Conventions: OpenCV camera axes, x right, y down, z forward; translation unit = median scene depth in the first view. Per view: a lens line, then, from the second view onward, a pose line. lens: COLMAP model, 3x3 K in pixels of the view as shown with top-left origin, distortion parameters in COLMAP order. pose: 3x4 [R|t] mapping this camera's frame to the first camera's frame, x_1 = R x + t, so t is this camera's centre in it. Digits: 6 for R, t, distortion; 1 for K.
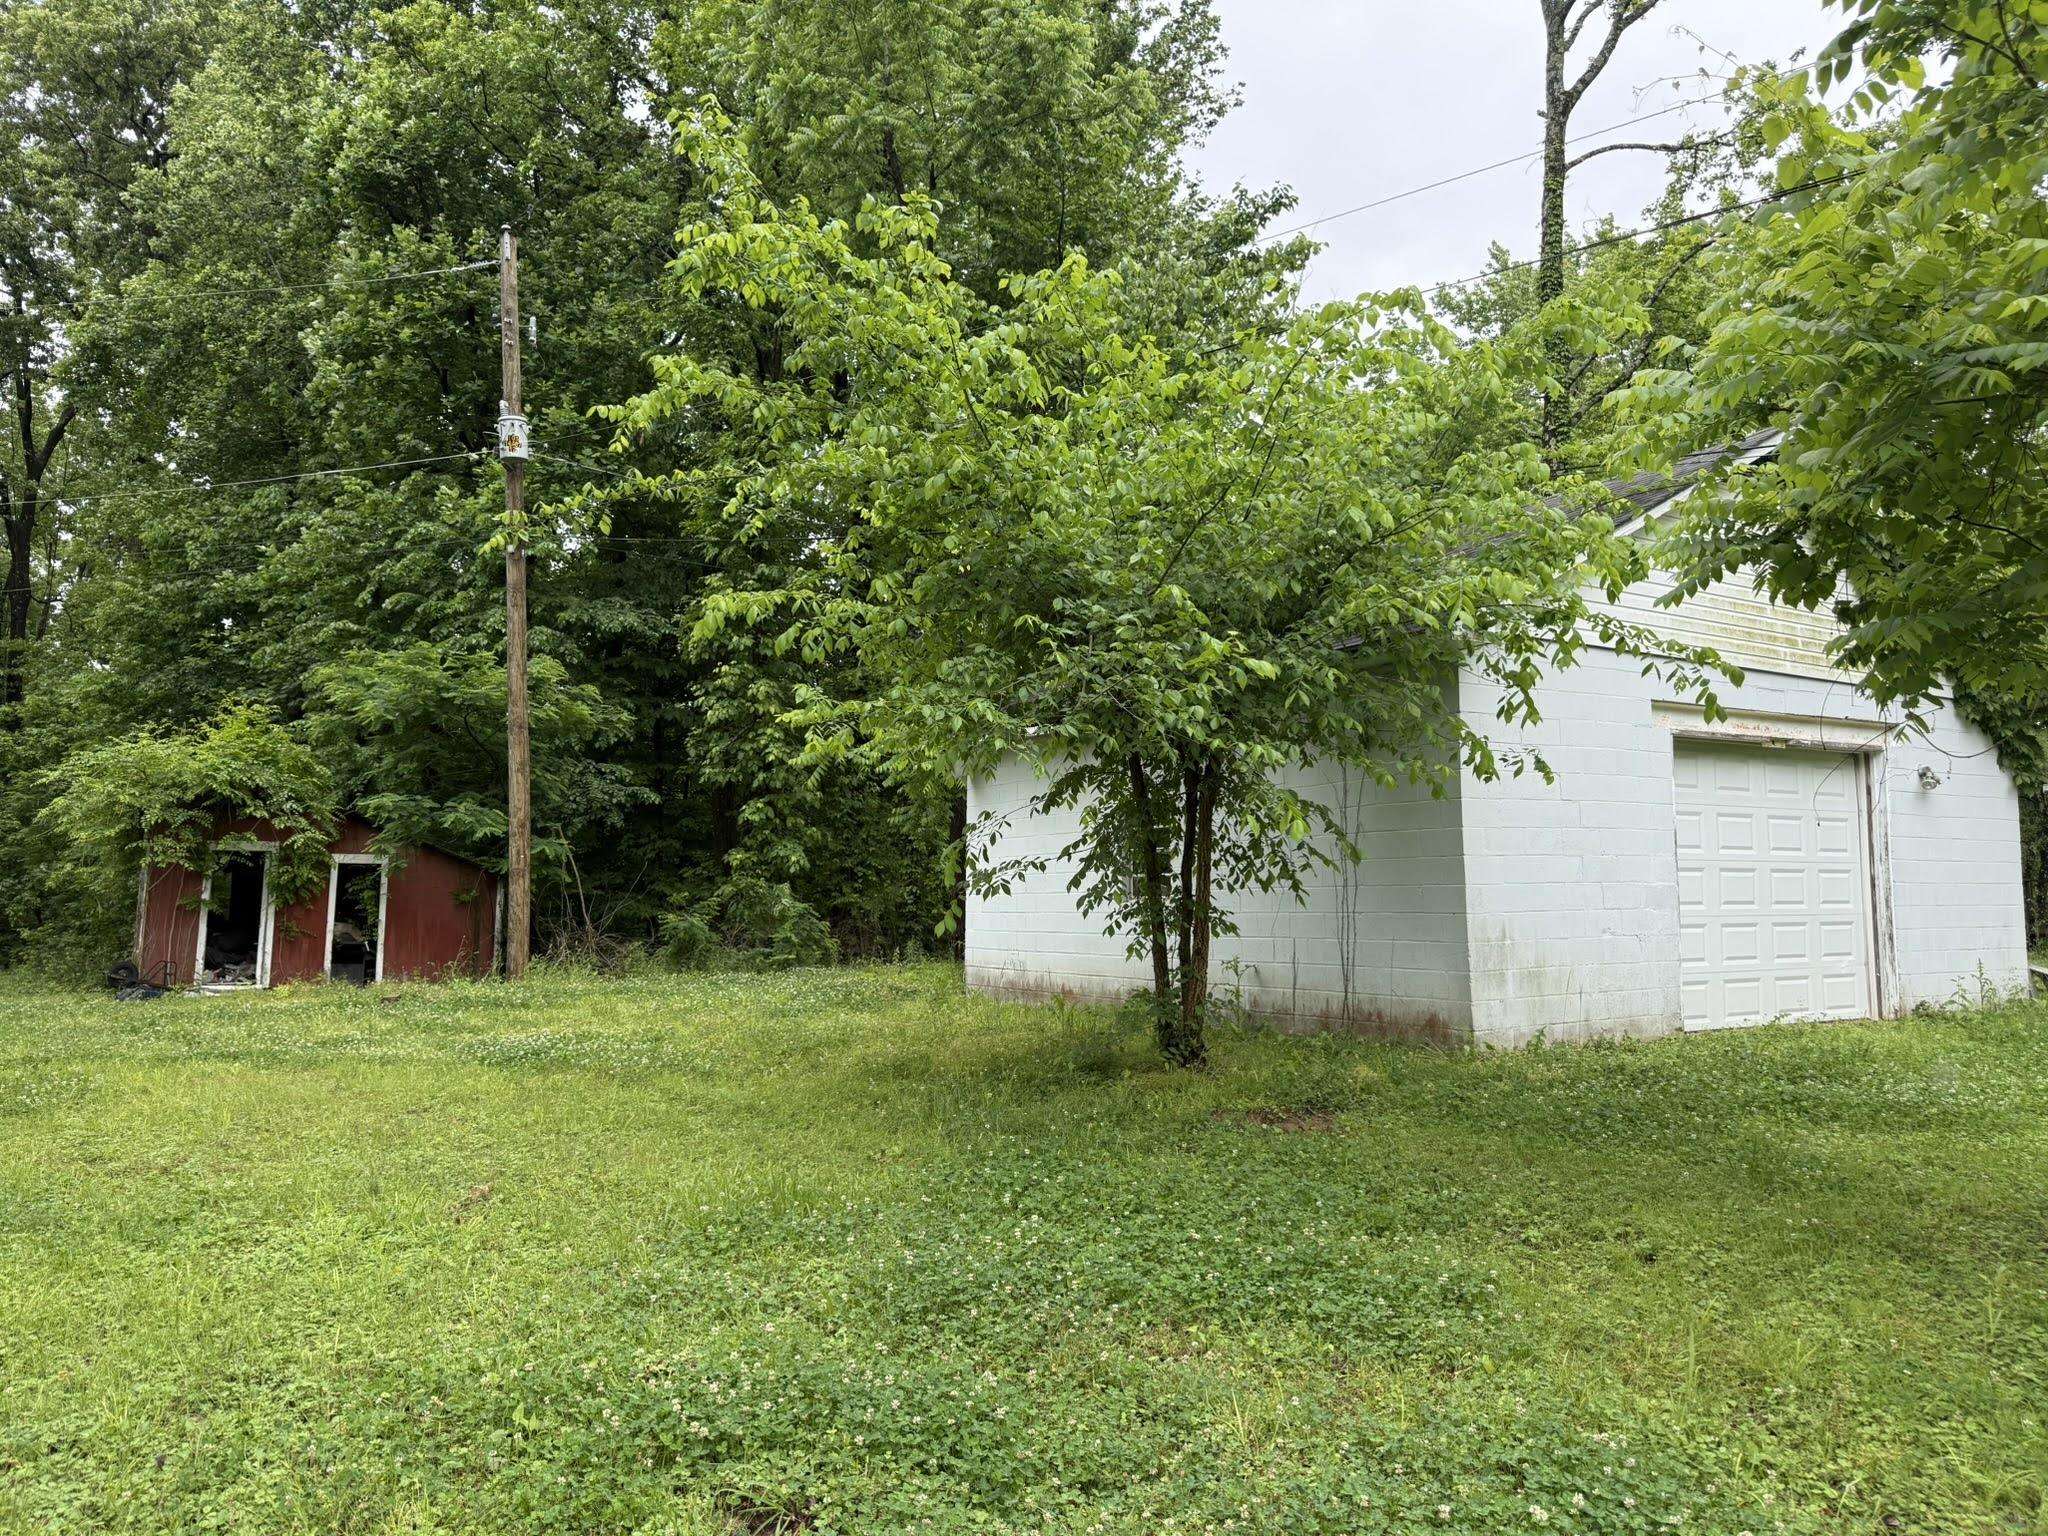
lens RADIAL K [[1434.5, 0, 1024.0], [0, 1434.5, 768.0], [0, 0, 1]] dist [0.002003, 0.000771]
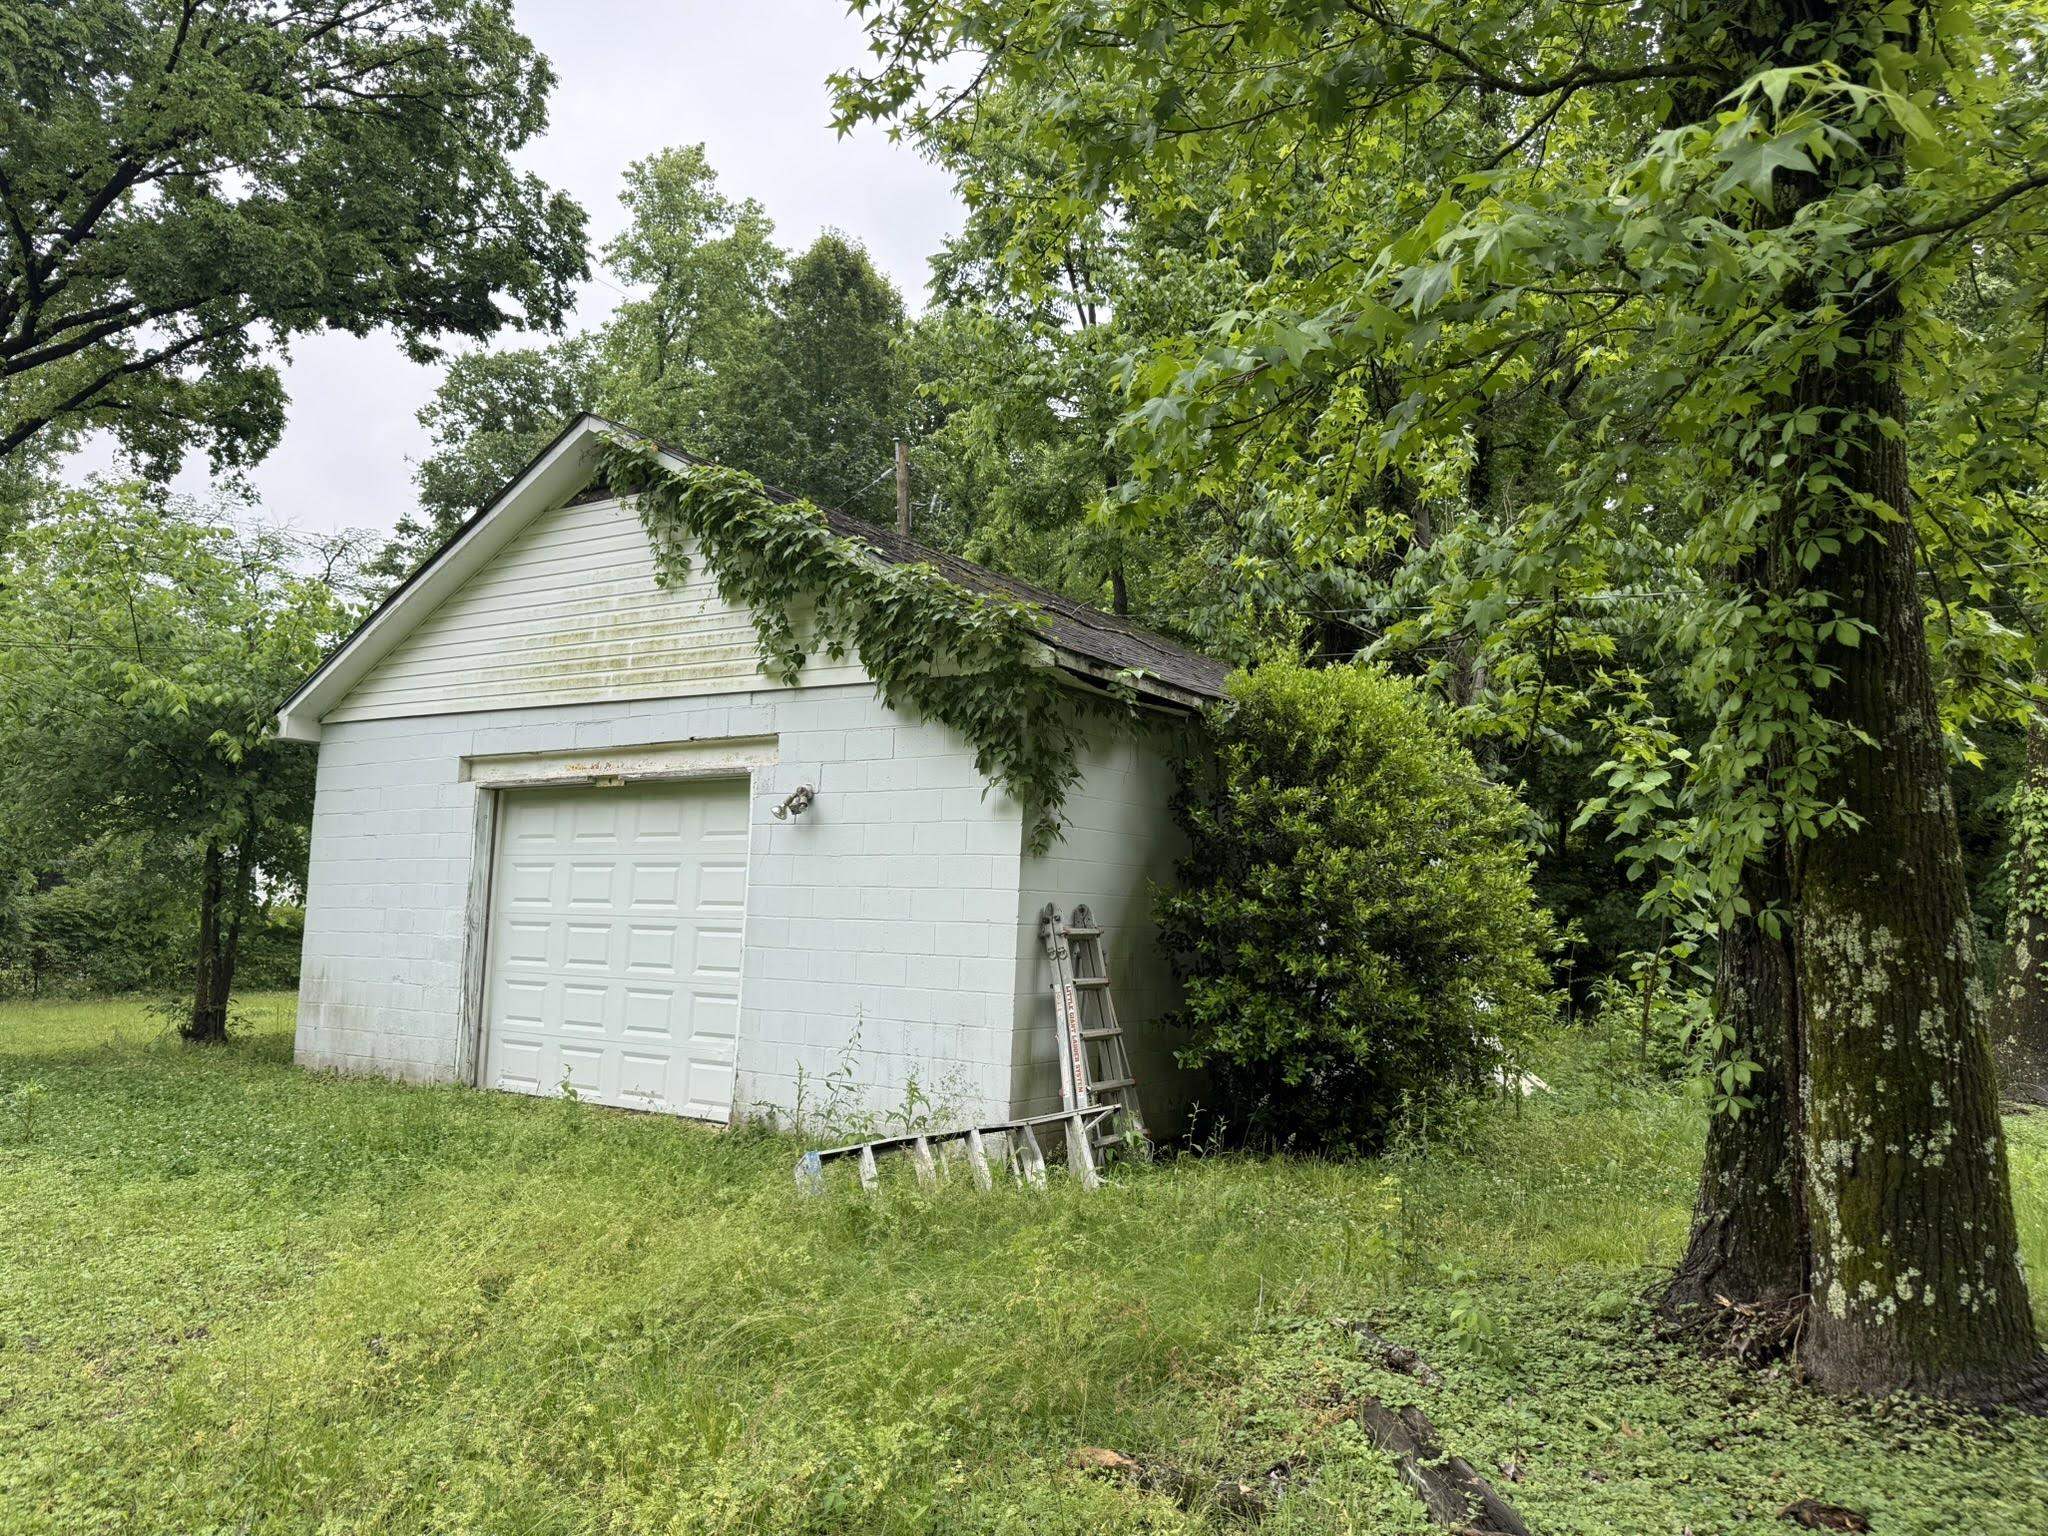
lens RADIAL K [[1434.5, 0, 1024.0], [0, 1434.5, 768.0], [0, 0, 1]] dist [0.002003, 0.000771]
pose [[0.480791, -0.095833, -0.871582, 1.396746], [0.044898, 0.995396, -0.084680, 0.060092], [0.875685, 0.001581, 0.482881, 0.788533]]
